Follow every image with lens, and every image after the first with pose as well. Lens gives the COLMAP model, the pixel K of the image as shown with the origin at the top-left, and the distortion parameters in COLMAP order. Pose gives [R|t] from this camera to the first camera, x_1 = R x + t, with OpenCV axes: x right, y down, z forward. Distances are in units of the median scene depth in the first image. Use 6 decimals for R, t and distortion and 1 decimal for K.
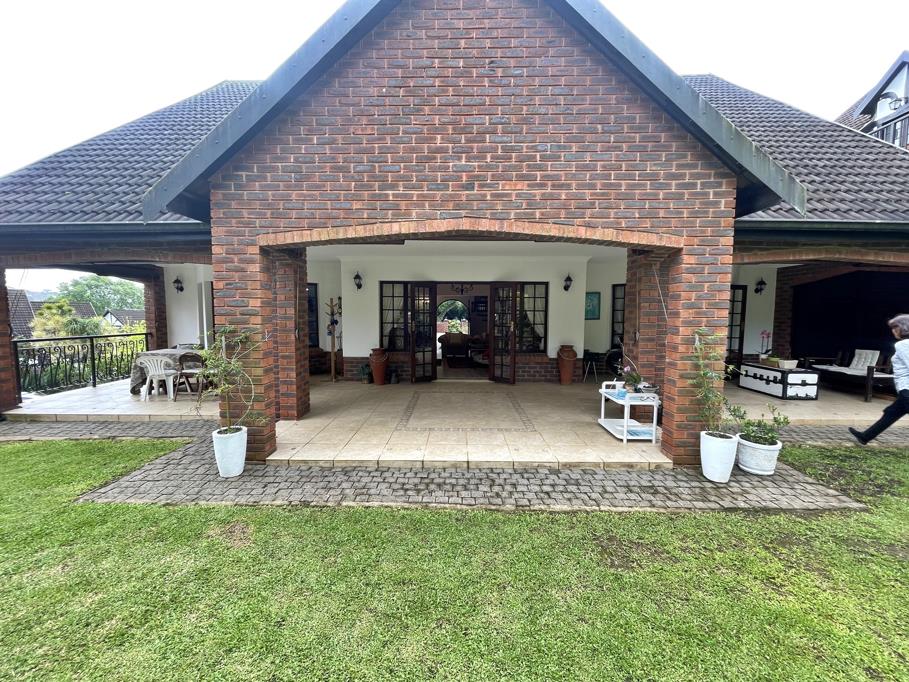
lens RADIAL K [[367.4, 0, 452.9], [0, 367.4, 339.7], [0, 0, 1]] dist [-0.001418, -0.000060]
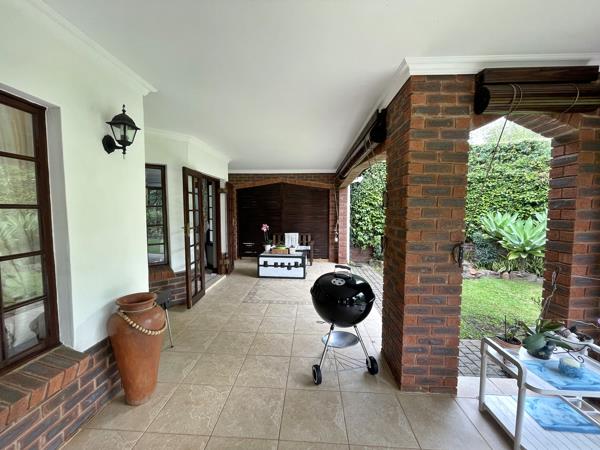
lens RADIAL K [[242.5, 0, 298.9], [0, 242.5, 224.2], [0, 0, 1]] dist [-0.001418, -0.000060]
pose [[0.036283, -0.061884, 0.997424, 0.065264], [0.069153, 0.995844, 0.059271, -0.059829], [-0.996946, 0.066825, 0.040411, 0.776430]]
